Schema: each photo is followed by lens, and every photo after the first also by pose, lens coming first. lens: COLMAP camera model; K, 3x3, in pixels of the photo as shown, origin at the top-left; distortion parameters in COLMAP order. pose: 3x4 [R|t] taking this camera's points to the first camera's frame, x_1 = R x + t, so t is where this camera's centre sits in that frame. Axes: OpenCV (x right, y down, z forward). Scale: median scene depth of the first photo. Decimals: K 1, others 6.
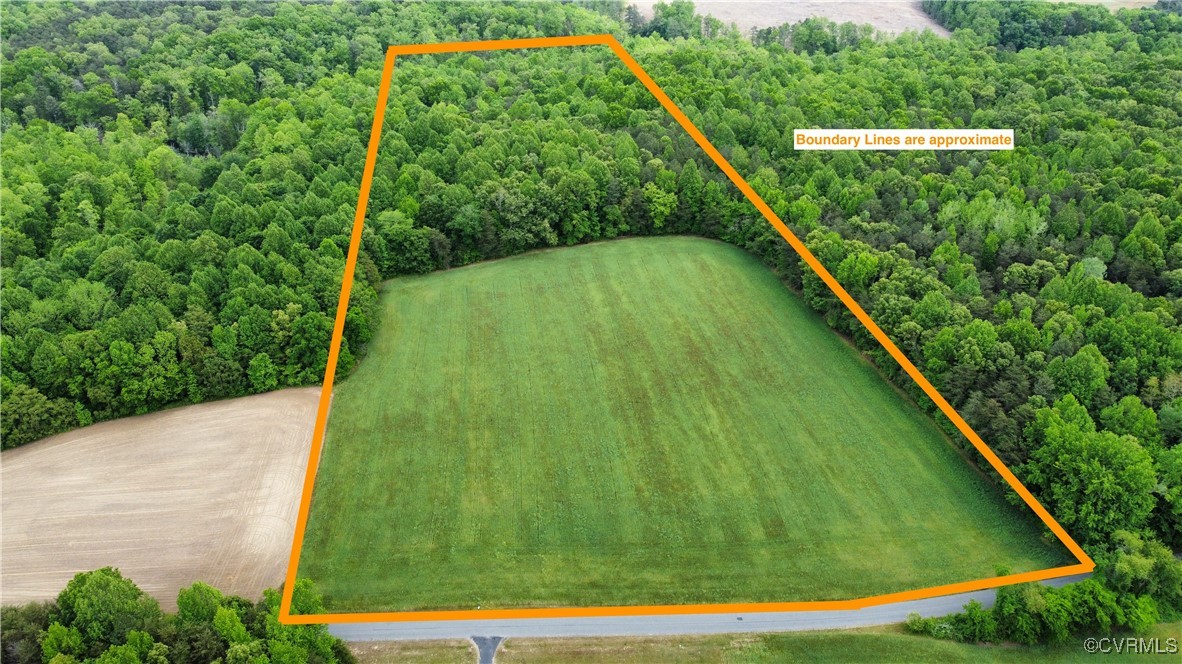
lens RADIAL K [[898.1, 0, 585.3], [0, 898.1, 335.1], [0, 0, 1]] dist [-0.000828, -0.002173]
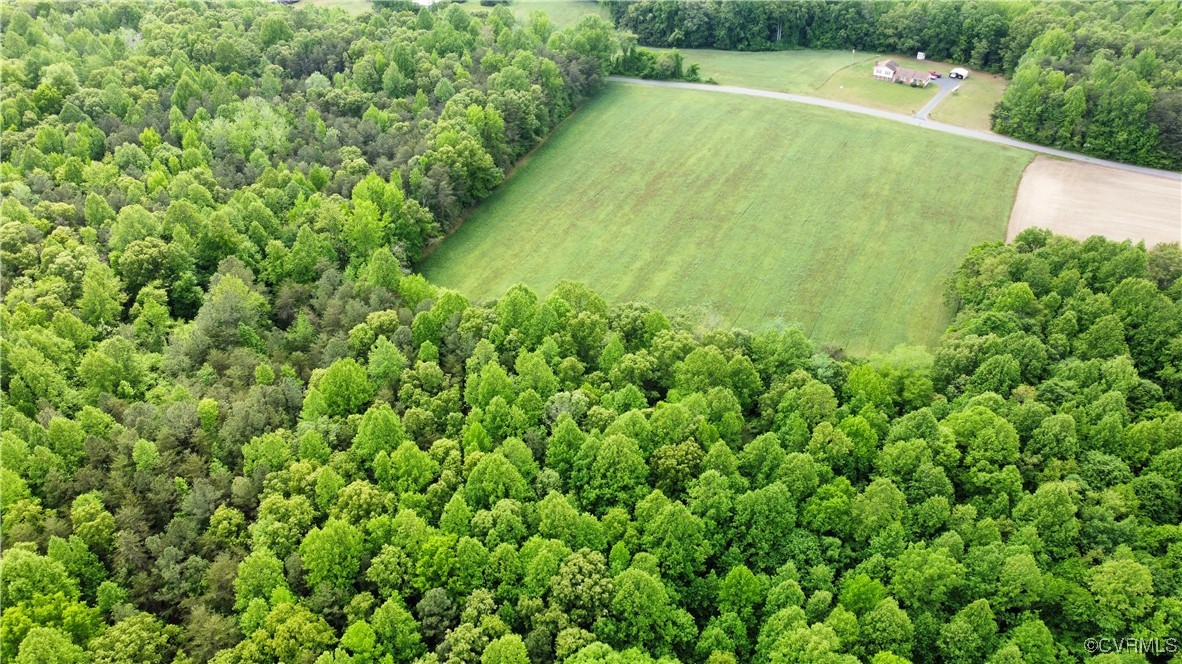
lens RADIAL K [[898.1, 0, 592.5], [0, 898.1, 334.6], [0, 0, 1]] dist [-0.000828, -0.002173]
pose [[-0.828488, -0.320915, 0.458934, -0.391036], [0.269632, 0.489677, 0.829165, -0.855645], [-0.490821, 0.810697, -0.319163, 1.615855]]
